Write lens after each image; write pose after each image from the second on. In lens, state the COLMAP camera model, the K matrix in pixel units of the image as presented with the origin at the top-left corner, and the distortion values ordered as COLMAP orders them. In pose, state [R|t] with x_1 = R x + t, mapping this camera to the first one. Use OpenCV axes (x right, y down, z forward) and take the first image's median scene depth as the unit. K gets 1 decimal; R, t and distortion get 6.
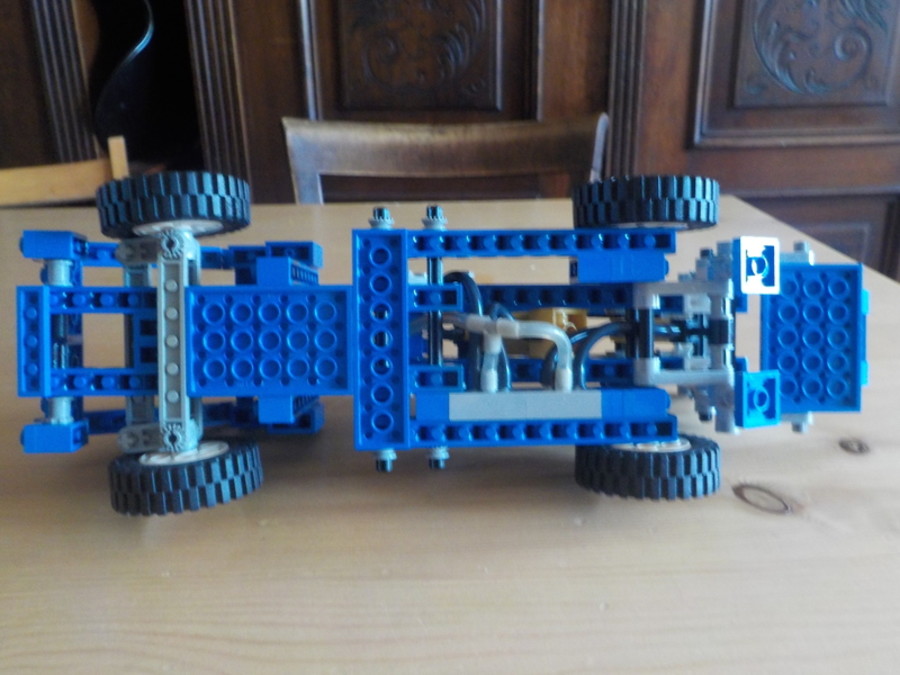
lens RADIAL K [[795.5, 0, 450.0], [0, 795.5, 337.5], [0, 0, 1]] dist [-0.010398, -0.018983]
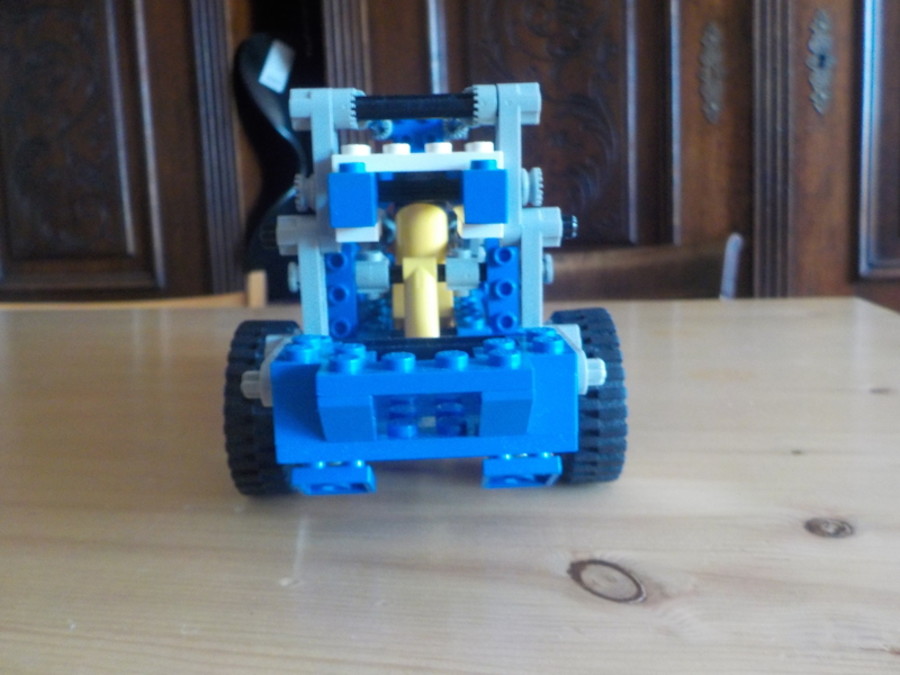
lens RADIAL K [[795.5, 0, 450.0], [0, 795.5, 337.5], [0, 0, 1]] dist [-0.010398, -0.018983]
pose [[0.967788, 0.012167, -0.251471, 0.092888], [-0.065913, 0.976238, -0.206435, 0.033949], [0.242984, 0.216360, 0.945594, 0.081100]]
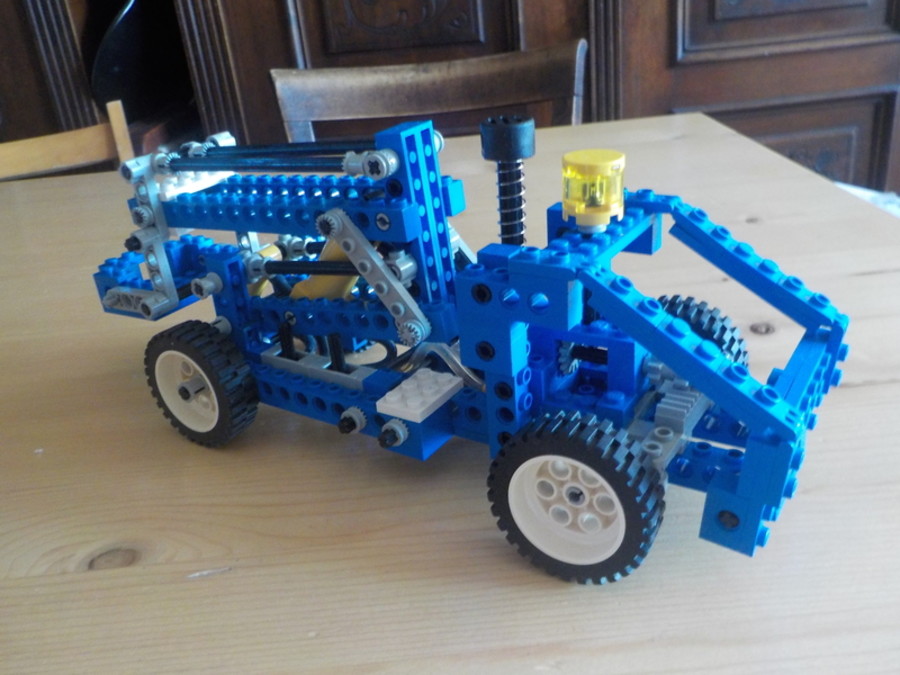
lens RADIAL K [[795.5, 0, 450.0], [0, 795.5, 337.5], [0, 0, 1]] dist [-0.010398, -0.018983]
pose [[0.996865, -0.074496, -0.026652, 0.019862], [0.076383, 0.993972, 0.078652, 0.005548], [0.020632, -0.080441, 0.996546, -0.043255]]
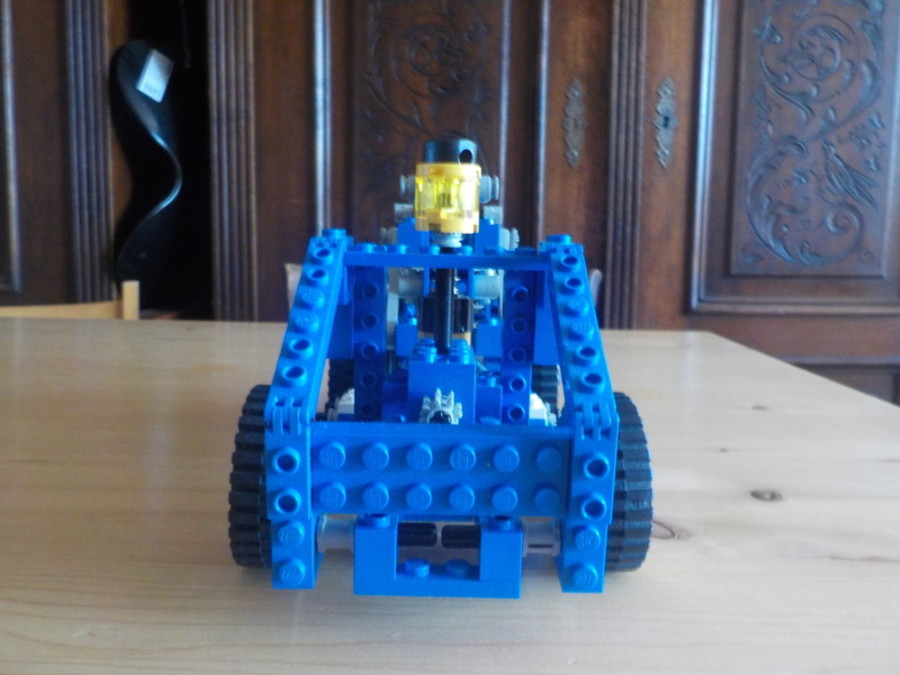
lens RADIAL K [[801.1, 0, 450.0], [0, 801.1, 337.5], [0, 0, 1]] dist [-0.017042, -0.004300]
pose [[0.998528, 0.037804, -0.038890, 0.041439], [-0.045925, 0.970801, -0.235448, 0.047452], [0.028854, 0.236888, 0.971108, 0.009264]]
